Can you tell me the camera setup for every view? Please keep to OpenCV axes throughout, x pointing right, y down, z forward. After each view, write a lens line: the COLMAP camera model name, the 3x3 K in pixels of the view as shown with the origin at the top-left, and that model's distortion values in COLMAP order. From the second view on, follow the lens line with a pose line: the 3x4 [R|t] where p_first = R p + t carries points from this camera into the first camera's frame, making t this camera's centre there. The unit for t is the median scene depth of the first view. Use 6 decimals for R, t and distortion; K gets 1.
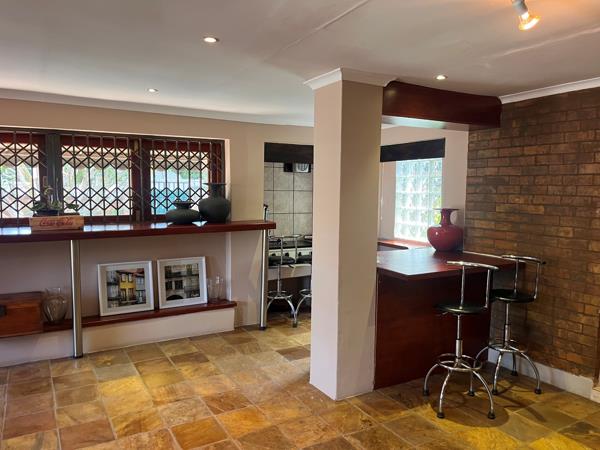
lens RADIAL K [[459.5, 0, 295.2], [0, 459.5, 227.3], [0, 0, 1]] dist [0.028598, -0.017051]
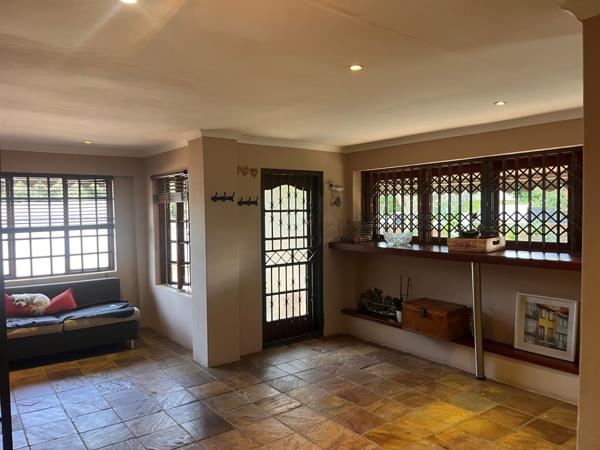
lens RADIAL K [[459.5, 0, 294.8], [0, 459.5, 223.7], [0, 0, 1]] dist [0.028598, -0.017051]
pose [[0.123756, 0.025428, -0.991987, 0.497189], [-0.070325, 0.997383, 0.016793, -0.048446], [0.989818, 0.067683, 0.125220, 0.464490]]
